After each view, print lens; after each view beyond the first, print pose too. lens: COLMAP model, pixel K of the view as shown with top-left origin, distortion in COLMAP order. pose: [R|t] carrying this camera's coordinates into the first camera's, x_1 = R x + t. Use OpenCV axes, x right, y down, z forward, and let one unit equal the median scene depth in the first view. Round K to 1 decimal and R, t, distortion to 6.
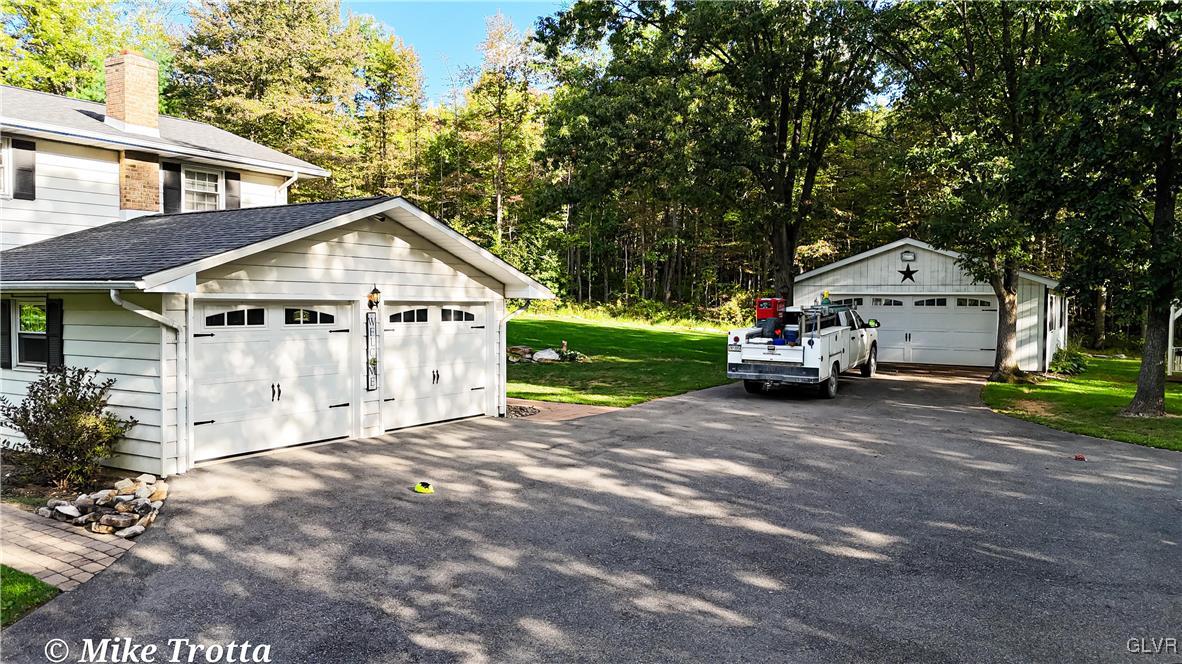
lens RADIAL K [[871.7, 0, 591.7], [0, 871.7, 331.6], [0, 0, 1]] dist [0.073769, -0.075880]
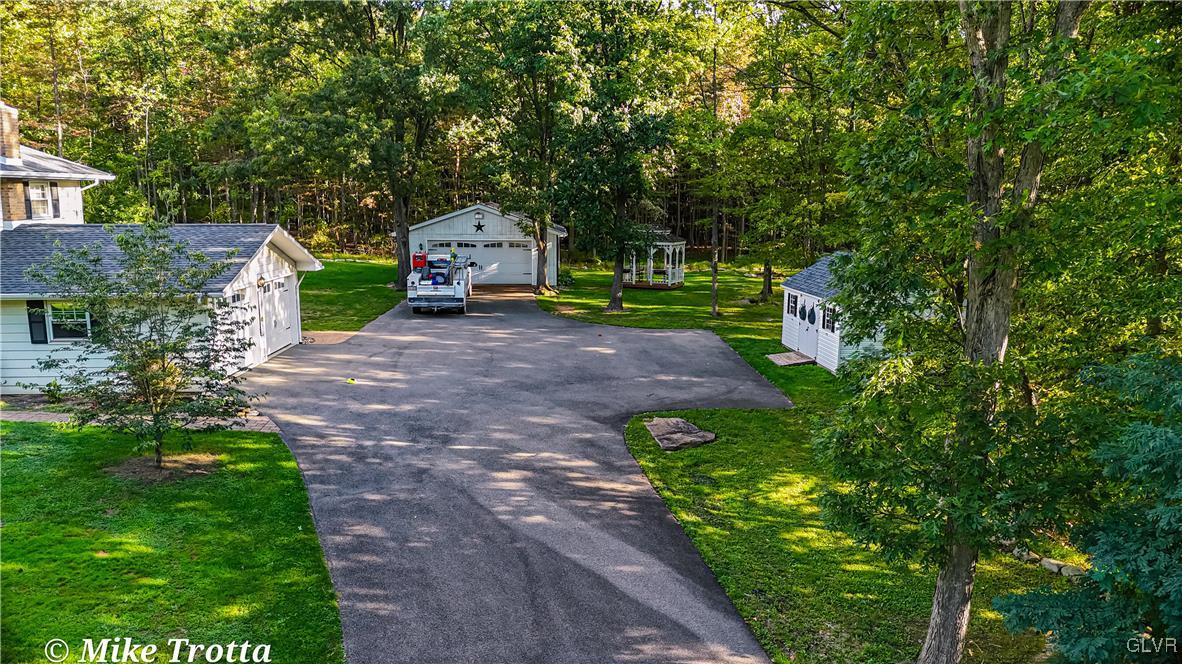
lens RADIAL K [[871.7, 0, 602.0], [0, 871.7, 334.7], [0, 0, 1]] dist [0.073769, -0.075880]
pose [[0.821622, -0.094311, 0.562176, -0.365726], [0.022535, 0.990821, 0.133287, -0.081408], [-0.569587, -0.096843, 0.816206, -0.425538]]
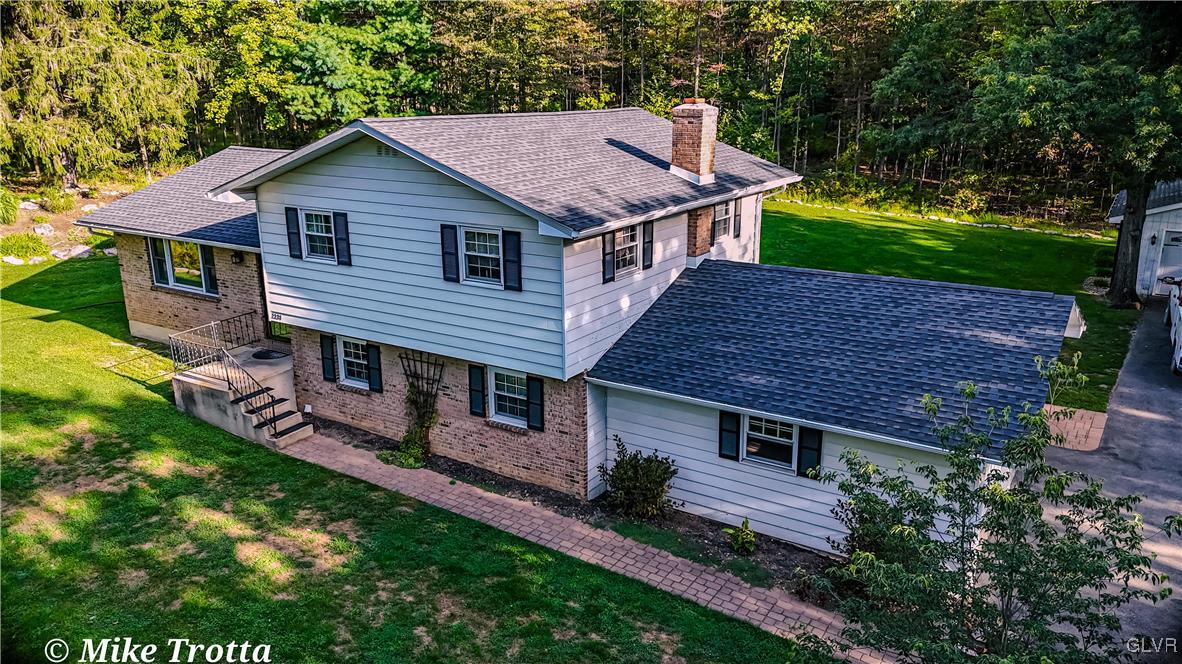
lens RADIAL K [[871.7, 0, 593.9], [0, 871.7, 333.5], [0, 0, 1]] dist [0.073769, -0.075880]
pose [[0.999940, -0.007158, -0.008344, -0.415852], [0.008956, 0.970550, 0.240734, -0.195167], [0.006375, -0.240794, 0.970555, -0.028685]]
